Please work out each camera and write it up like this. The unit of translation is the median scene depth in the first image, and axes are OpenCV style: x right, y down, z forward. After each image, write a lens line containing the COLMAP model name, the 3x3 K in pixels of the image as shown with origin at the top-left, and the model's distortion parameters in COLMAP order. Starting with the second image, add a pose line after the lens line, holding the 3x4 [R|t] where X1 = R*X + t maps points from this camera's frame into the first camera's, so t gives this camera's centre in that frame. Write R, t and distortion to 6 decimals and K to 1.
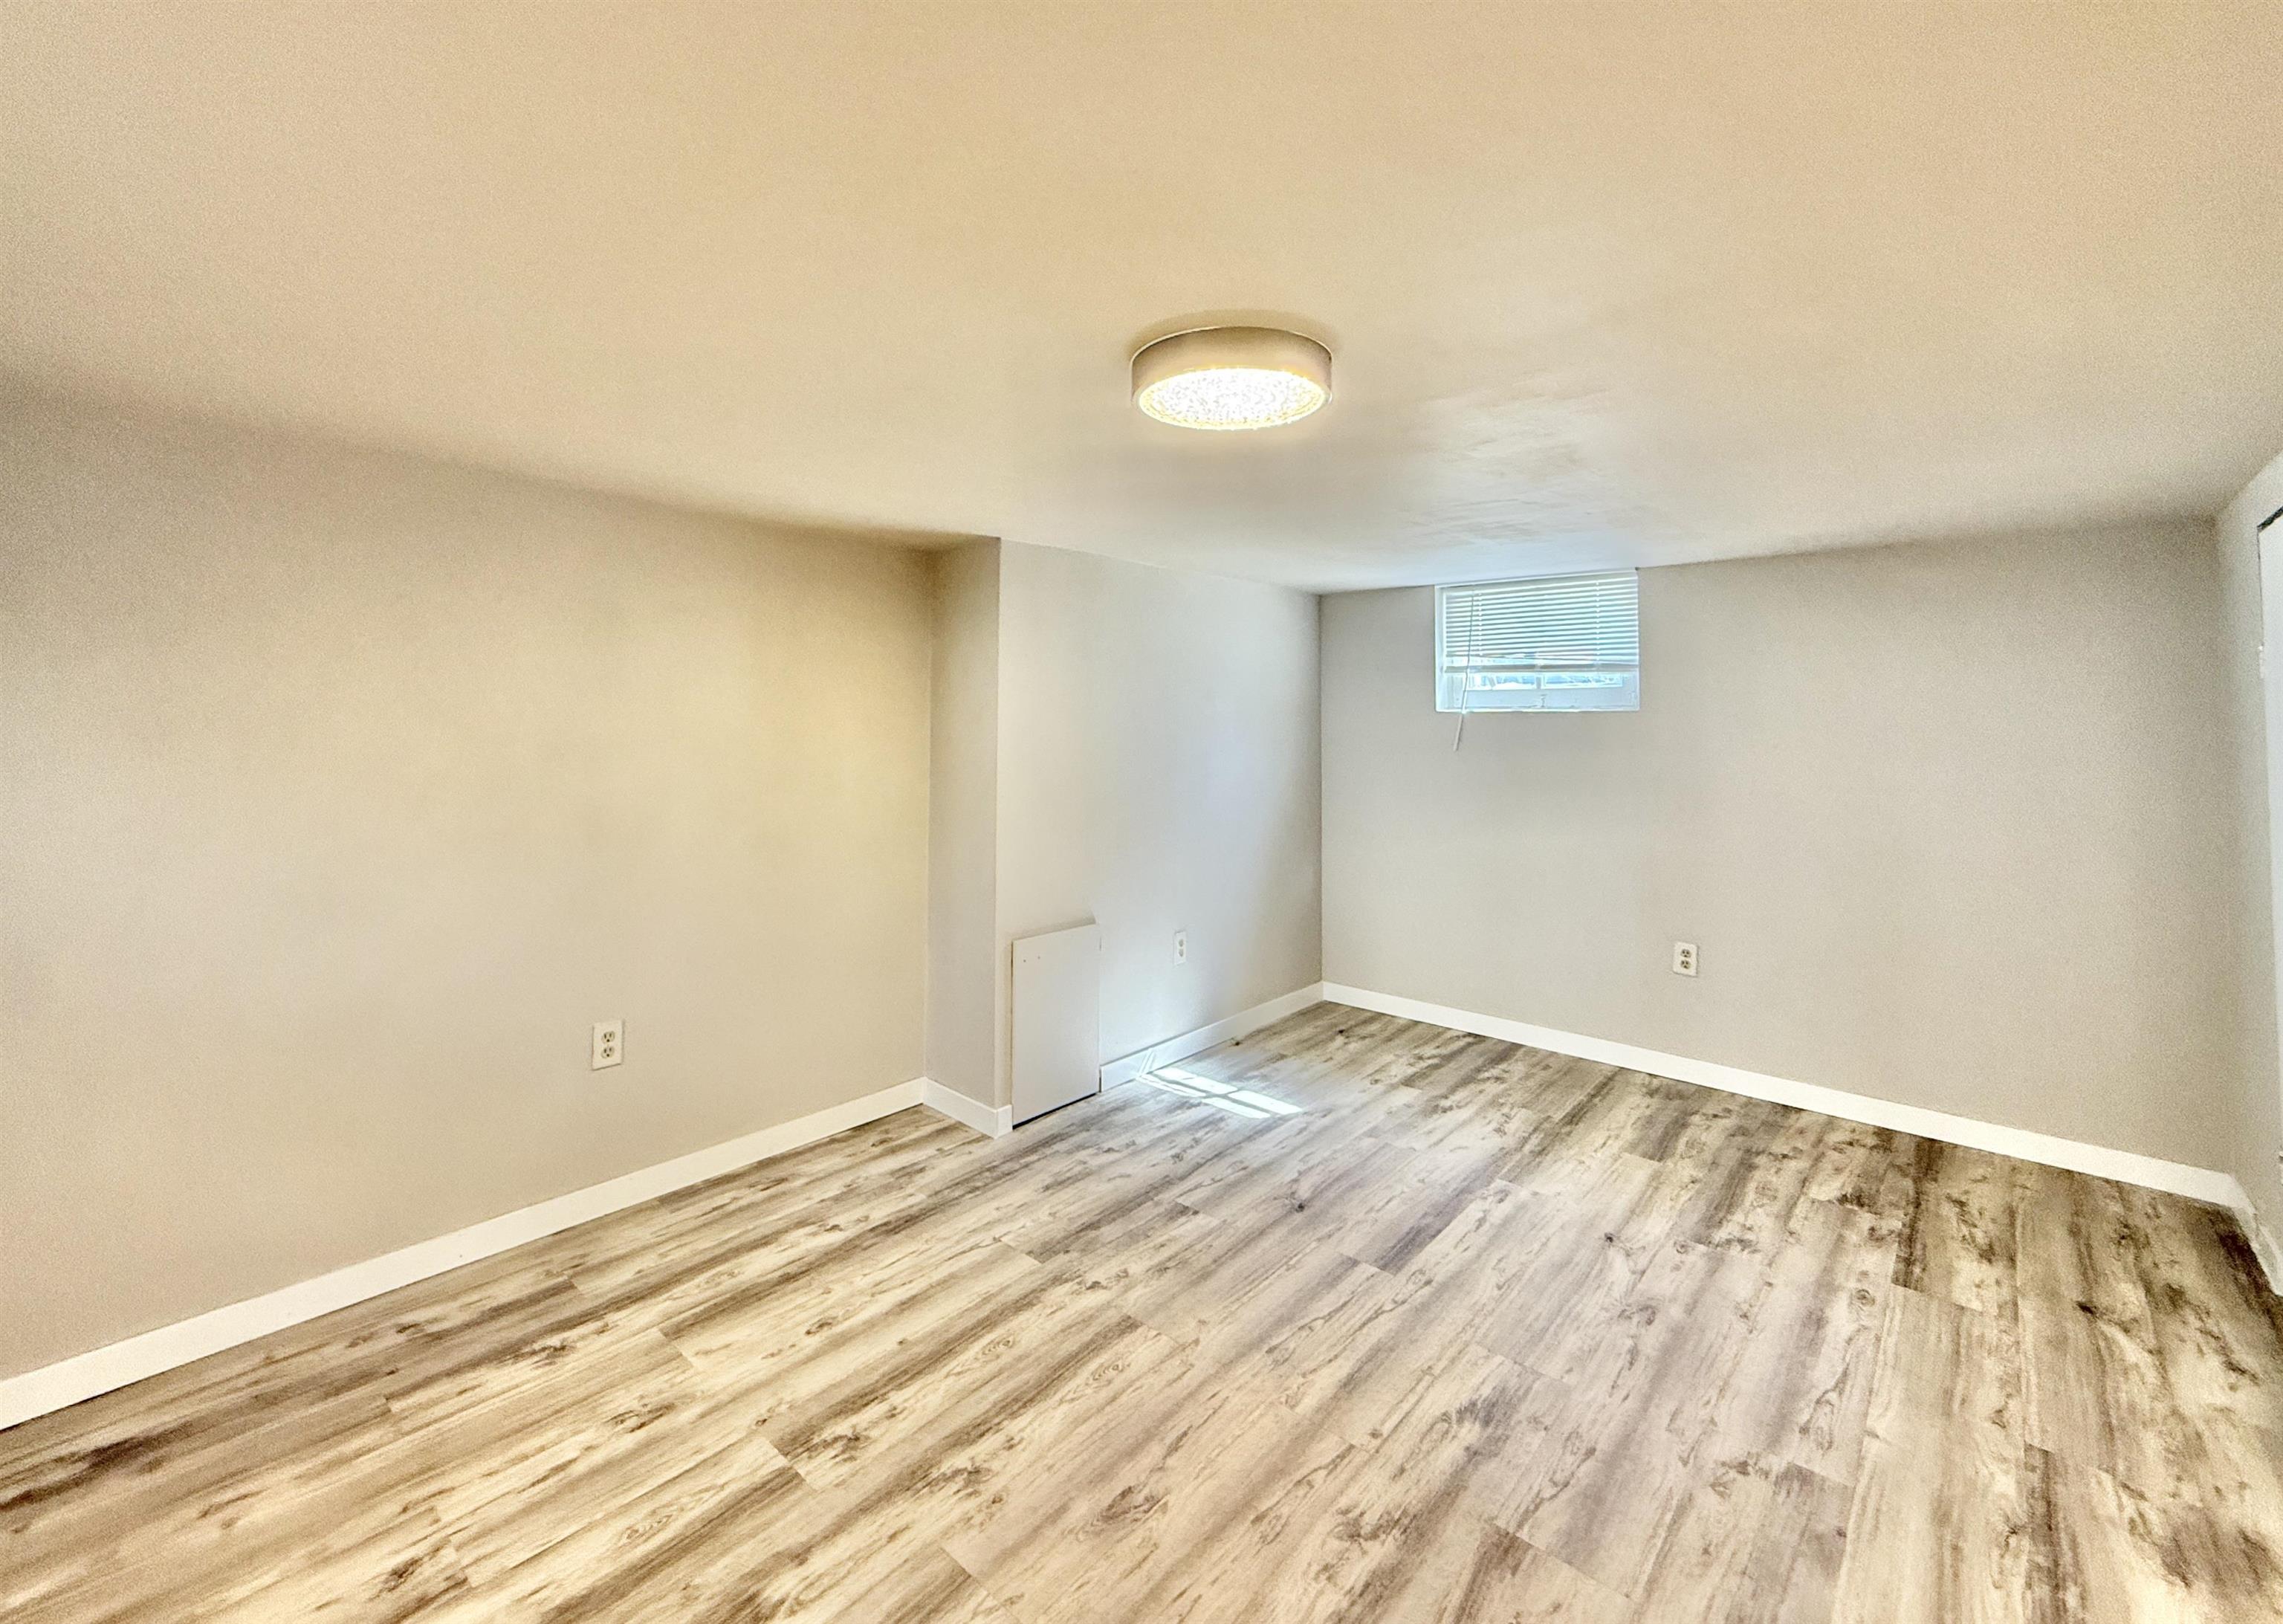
lens RADIAL K [[960.3, 0, 1084.9], [0, 960.3, 725.1], [0, 0, 1]] dist [0.001333, 0.000583]
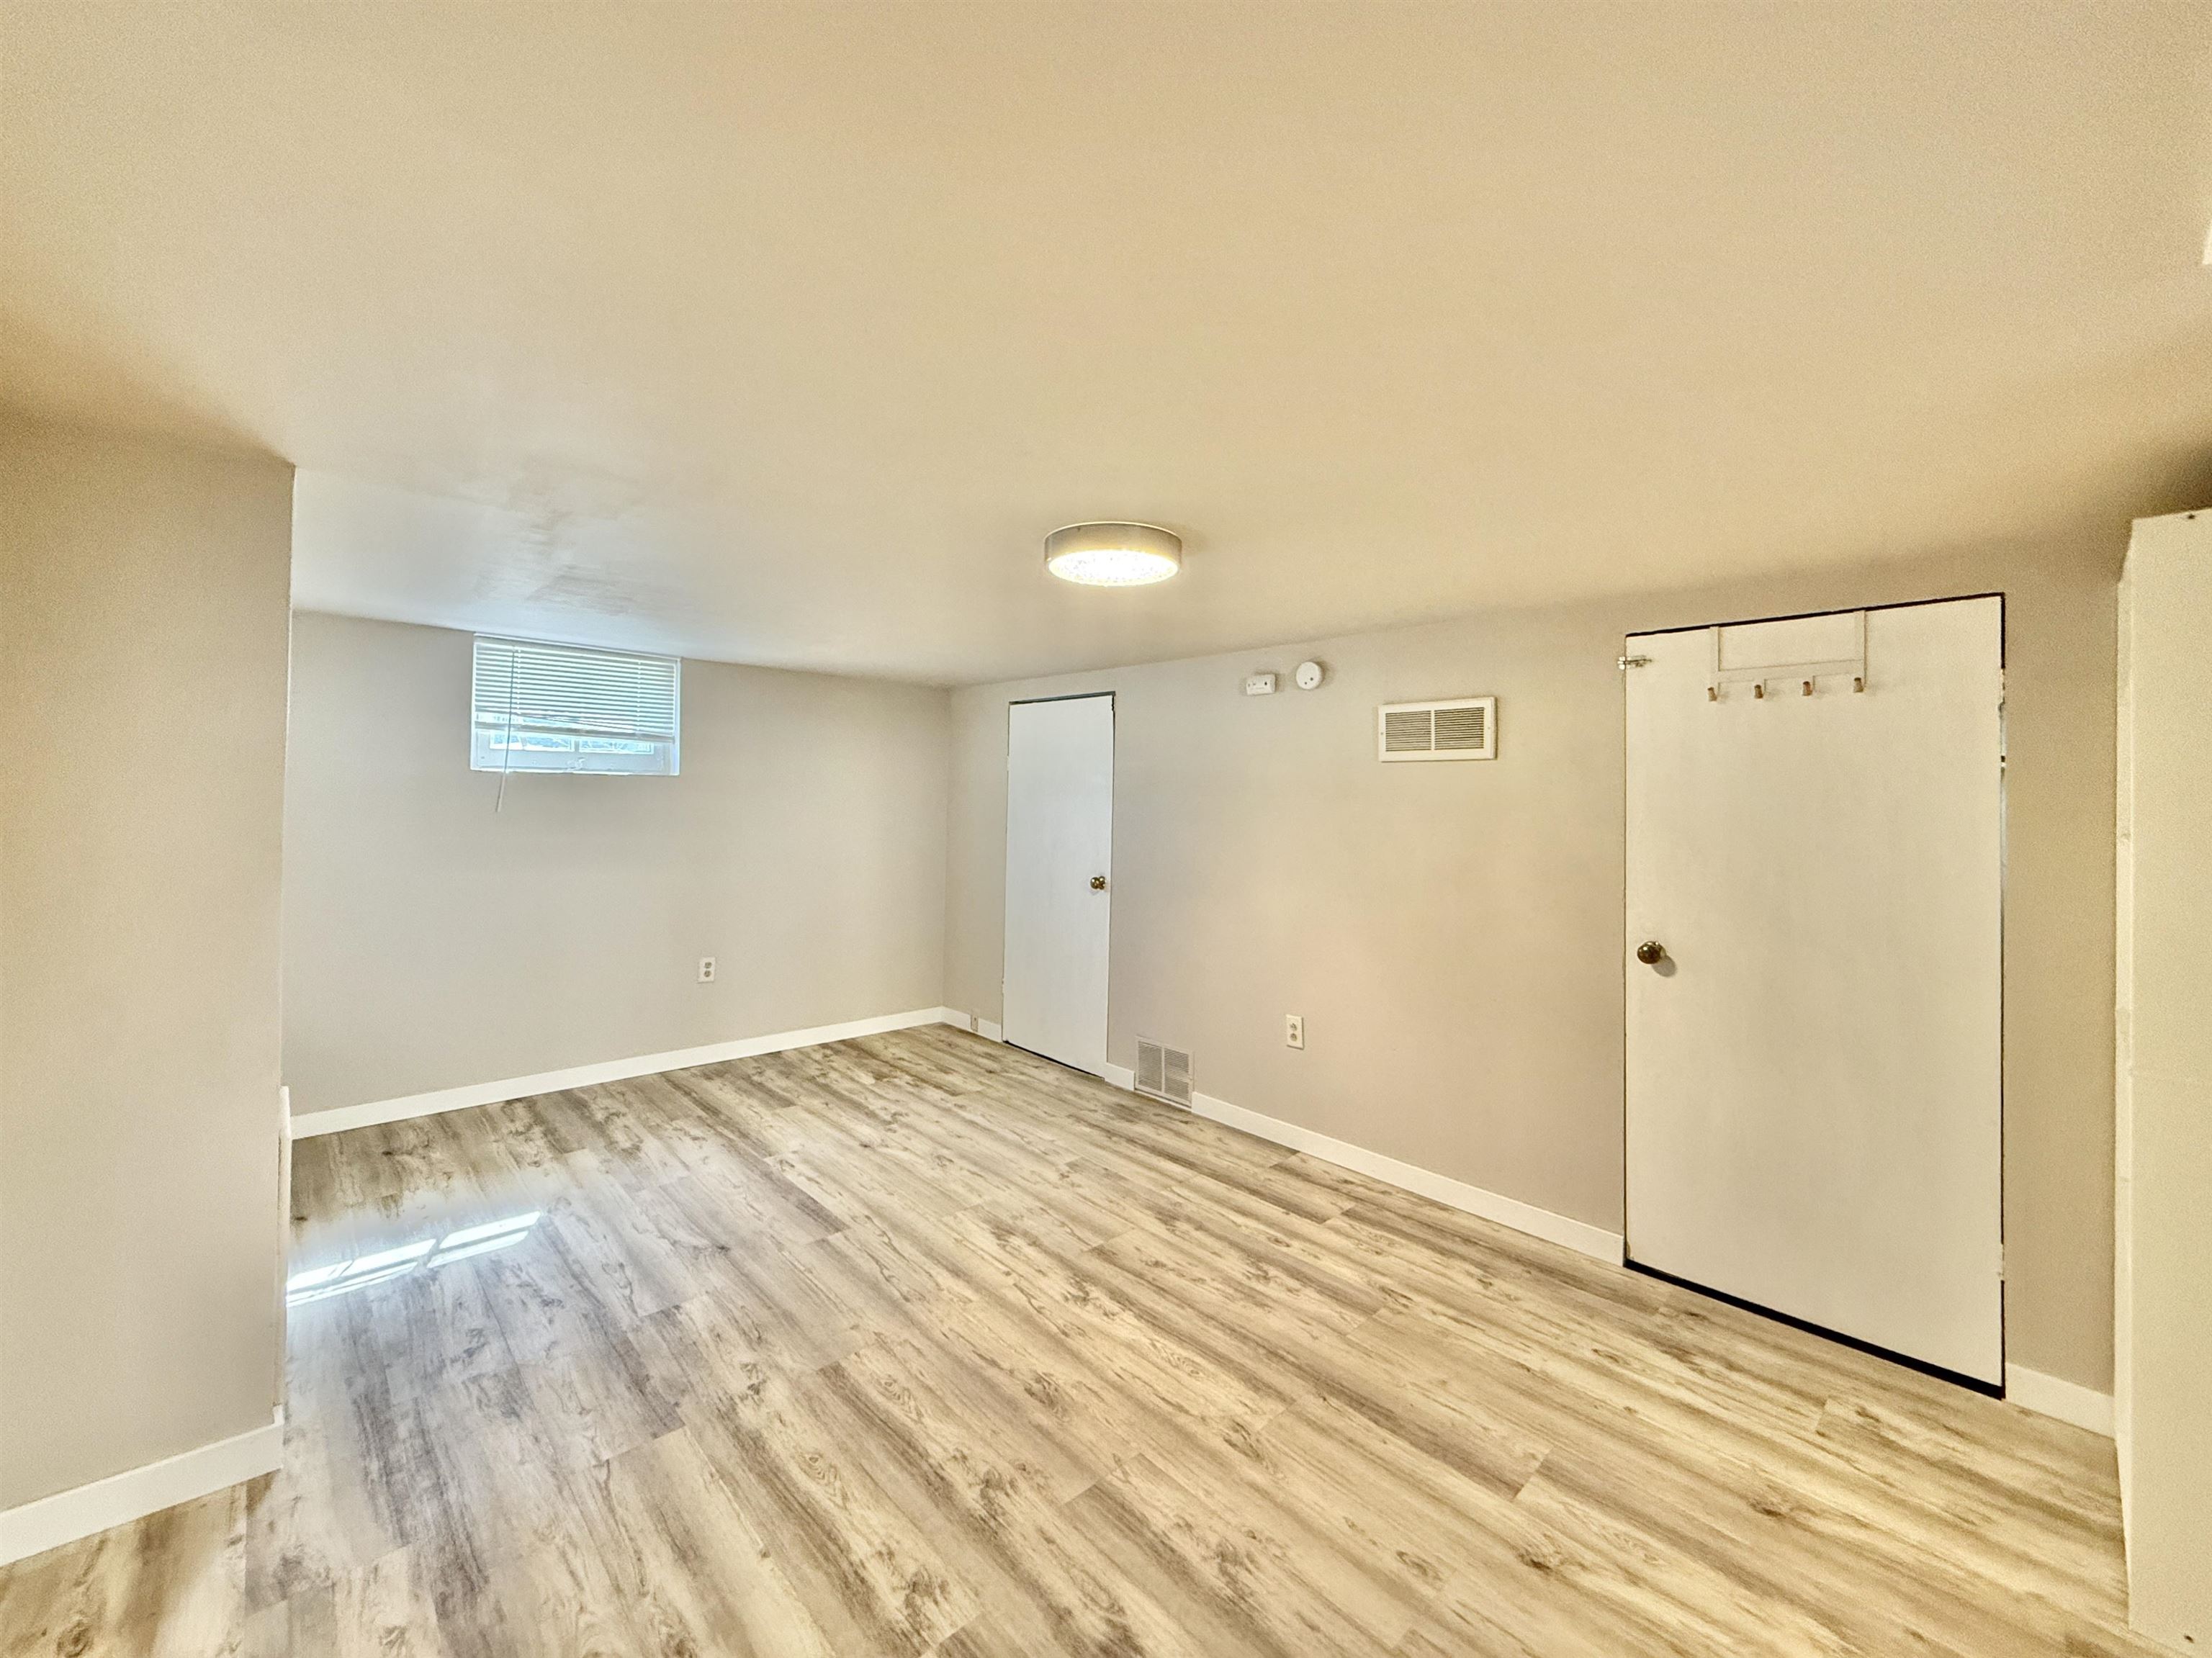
lens RADIAL K [[894.0, 0, 1096.1], [0, 894.0, 830.1], [0, 0, 1]] dist [0.000403, 0.000361]
pose [[0.072358, -0.040101, 0.996572, -0.788475], [-0.012187, 0.999081, 0.041087, 0.001543], [-0.997304, -0.015118, 0.071802, 0.598494]]
